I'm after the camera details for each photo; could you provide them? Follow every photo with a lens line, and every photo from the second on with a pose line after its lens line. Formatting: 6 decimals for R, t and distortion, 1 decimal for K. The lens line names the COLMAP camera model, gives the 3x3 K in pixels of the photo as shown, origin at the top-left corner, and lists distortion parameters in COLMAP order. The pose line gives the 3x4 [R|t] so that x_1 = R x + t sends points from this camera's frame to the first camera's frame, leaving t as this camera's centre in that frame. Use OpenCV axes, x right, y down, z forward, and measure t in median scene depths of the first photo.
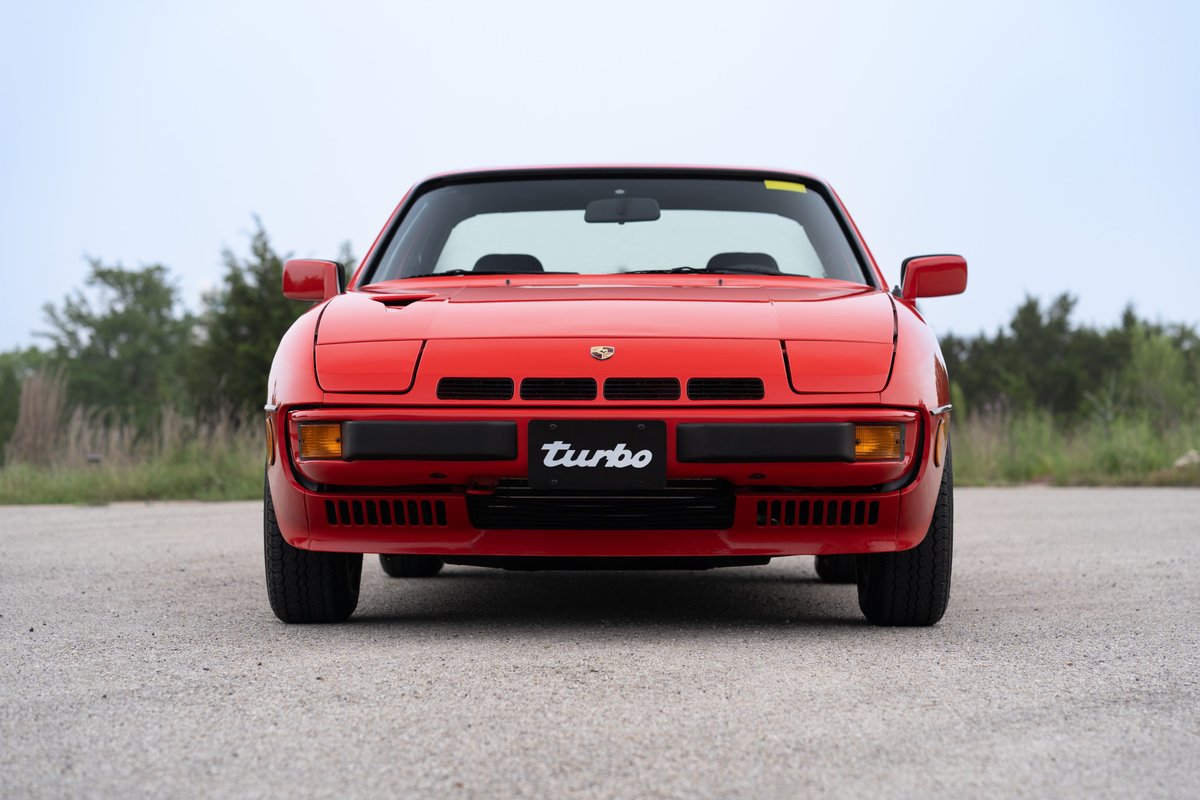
lens RADIAL K [[2973.4, 0, 600.3], [0, 2973.4, 401.3], [0, 0, 1]] dist [0.192039, 0.000000]
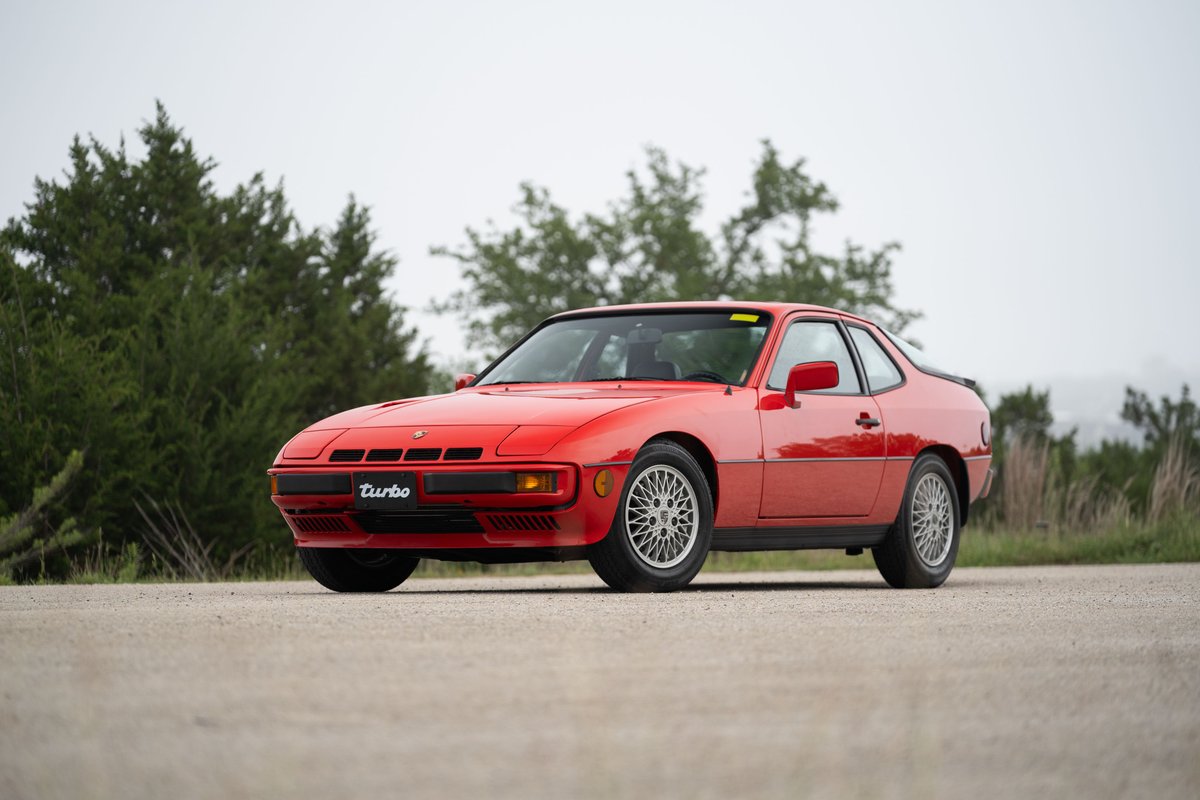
lens RADIAL K [[4611.2, 0, 597.5], [0, 4611.2, 403.4], [0, 0, 1]] dist [0.177143, 0.000000]
pose [[0.875816, -0.018732, -0.482281, 1.462080], [0.011392, 0.999770, -0.018143, 0.016863], [0.482510, 0.010396, 0.875829, -1.410297]]
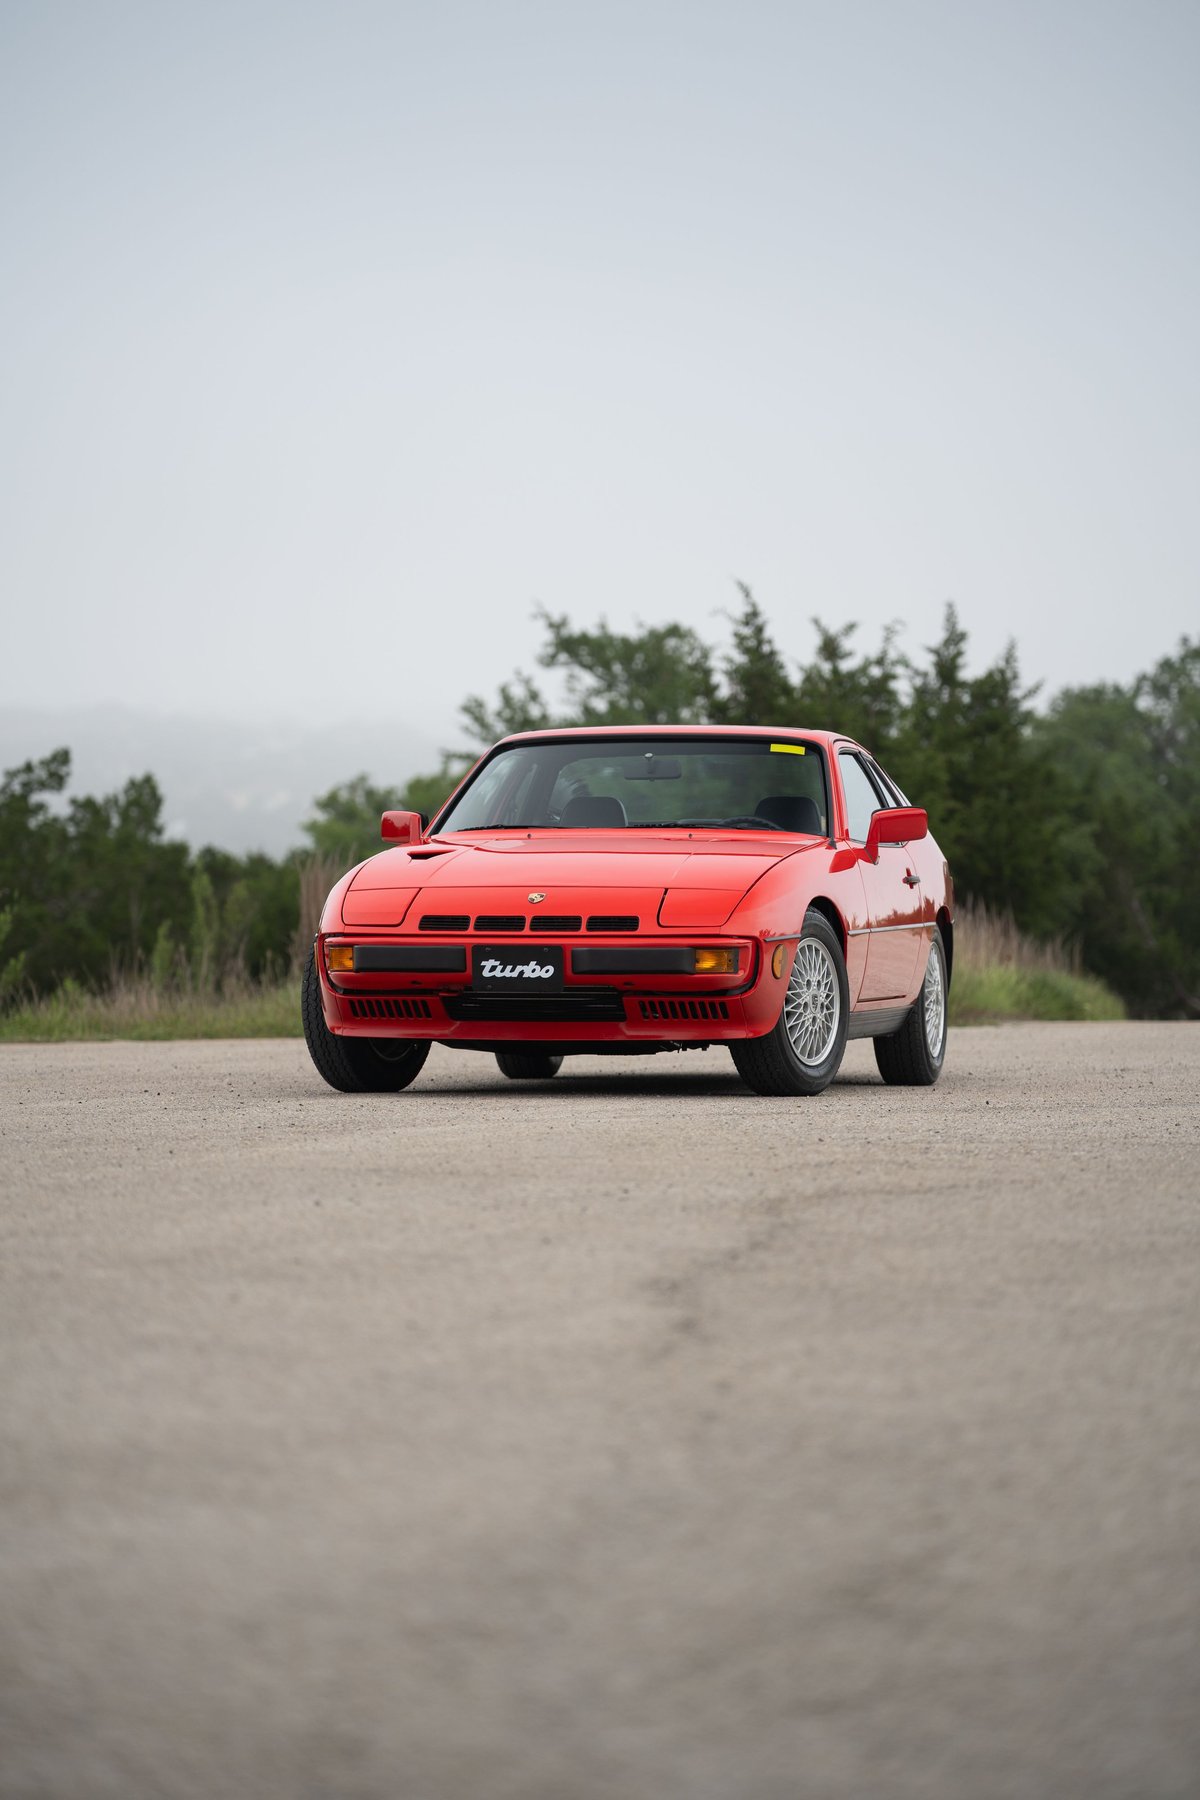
lens RADIAL K [[6916.9, 0, 596.3], [0, 6916.9, 900.0], [0, 0, 1]] dist [0.177143, 0.000000]
pose [[0.983514, 0.000999, -0.180828, 0.643666], [0.000106, 0.999981, 0.006104, -0.036308], [0.180831, -0.006023, 0.983496, -2.317060]]
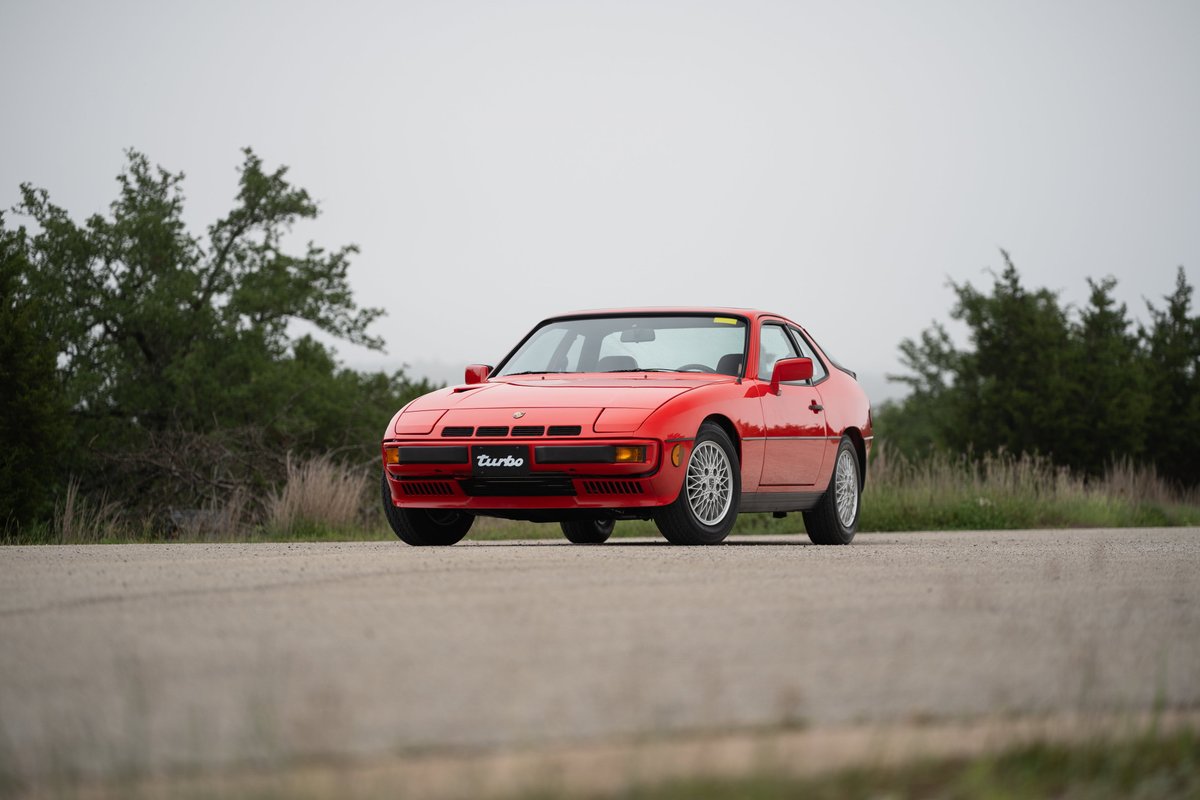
lens RADIAL K [[4611.2, 0, 604.8], [0, 4611.2, 399.7], [0, 0, 1]] dist [0.177143, 0.000000]
pose [[0.954954, -0.011140, -0.296546, 1.082736], [0.006804, 0.999854, -0.015652, 0.026419], [0.296677, 0.012930, 0.954890, -2.250387]]
